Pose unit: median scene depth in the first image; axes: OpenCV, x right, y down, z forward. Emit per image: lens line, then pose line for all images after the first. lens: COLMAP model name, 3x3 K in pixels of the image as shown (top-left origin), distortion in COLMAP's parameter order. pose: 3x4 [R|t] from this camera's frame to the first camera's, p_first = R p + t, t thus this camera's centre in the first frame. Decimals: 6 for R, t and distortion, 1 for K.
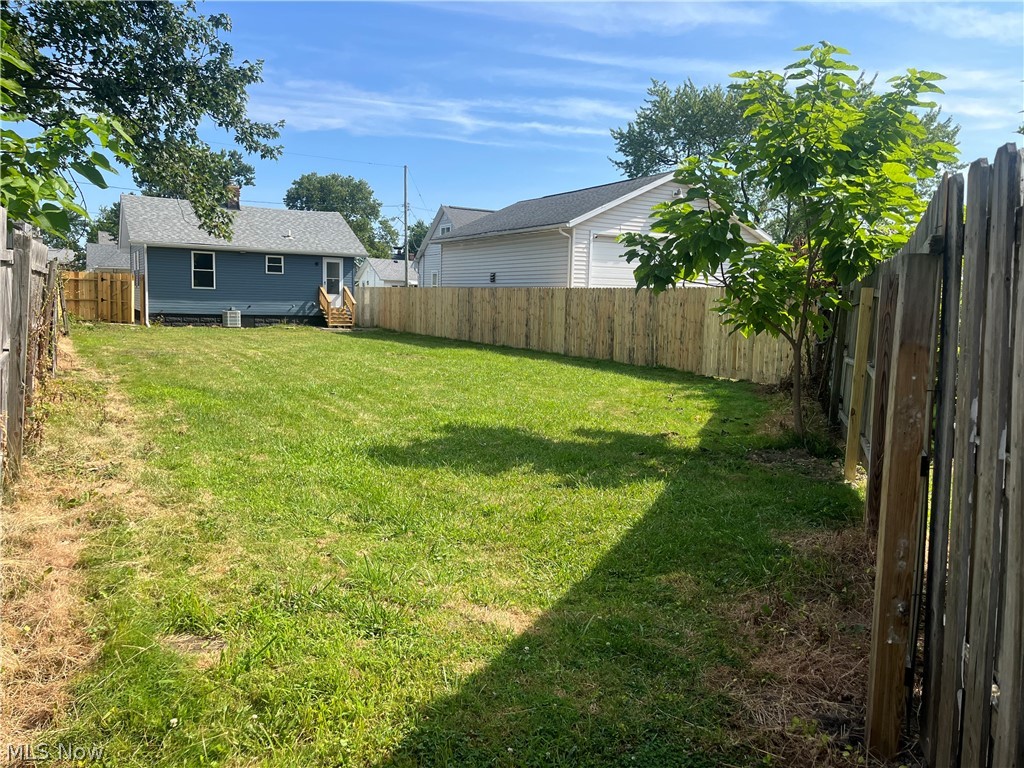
lens RADIAL K [[836.3, 0, 512.0], [0, 836.3, 384.0], [0, 0, 1]] dist [0.143454, -0.181483]
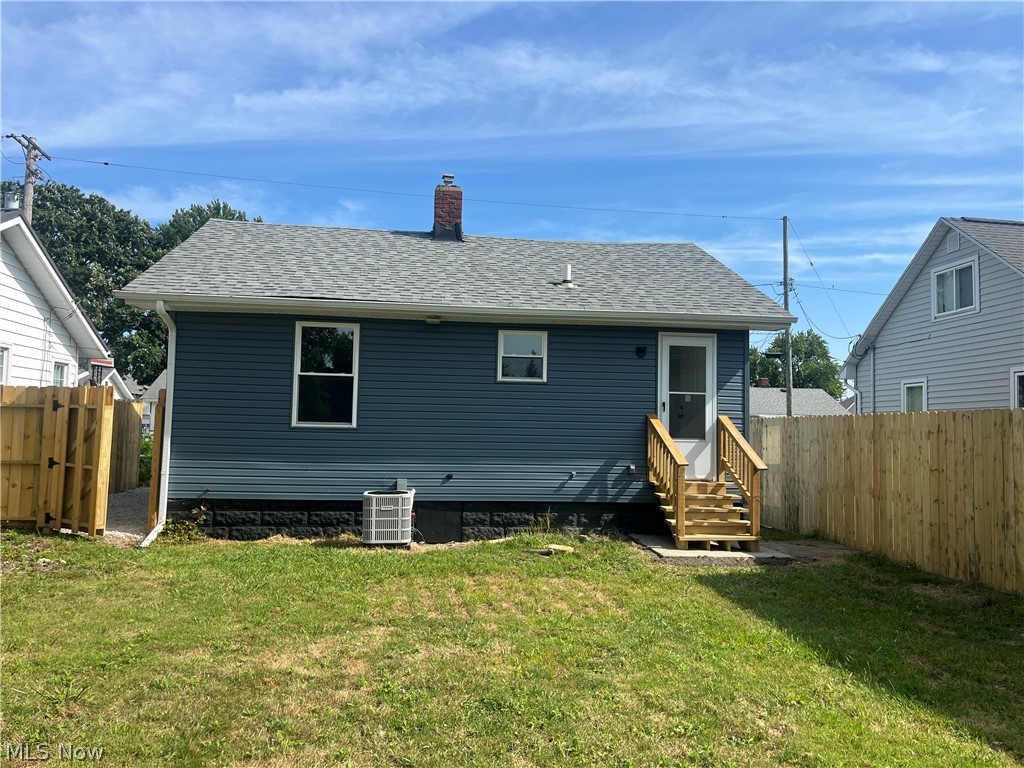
lens RADIAL K [[769.2, 0, 512.0], [0, 769.2, 384.0], [0, 0, 1]] dist [0.070801, 0.001023]
pose [[0.921356, -0.029584, -0.387592, -0.212598], [-0.036431, 0.986139, -0.161871, -0.102551], [0.387009, 0.163262, 0.907507, 0.934805]]
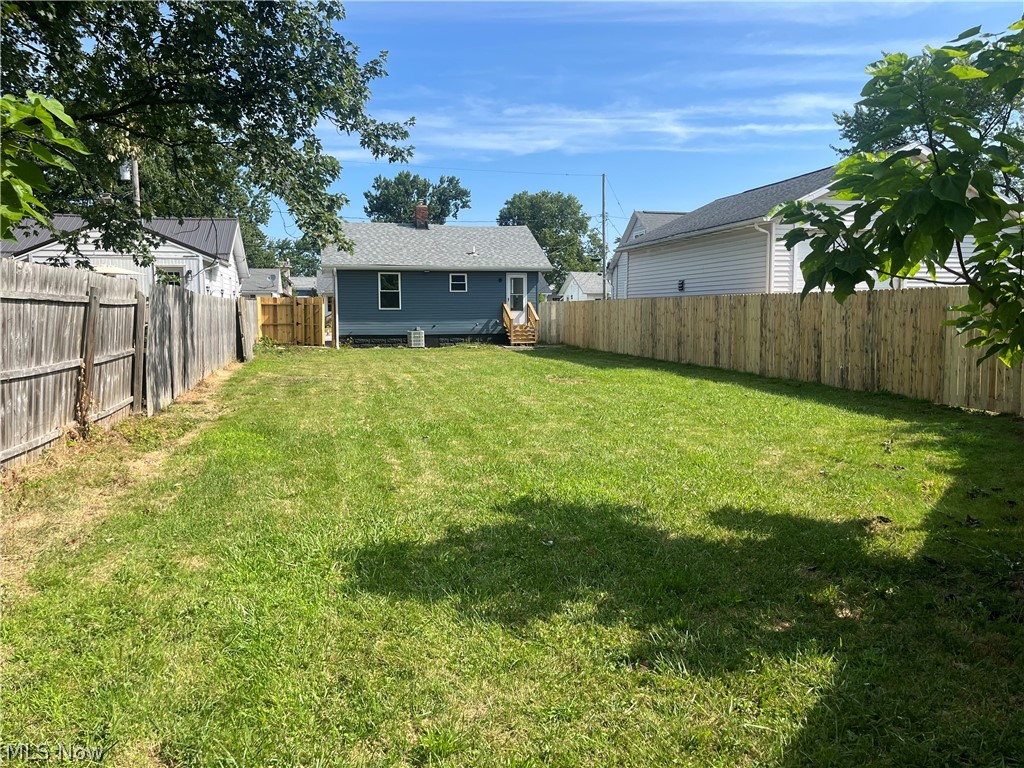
lens RADIAL K [[836.3, 0, 512.0], [0, 836.3, 384.0], [0, 0, 1]] dist [0.143454, -0.181483]
pose [[0.967632, -0.007883, -0.252241, 0.029774], [0.004180, 0.999876, -0.015210, -0.011711], [0.252330, 0.013663, 0.967545, 0.106509]]
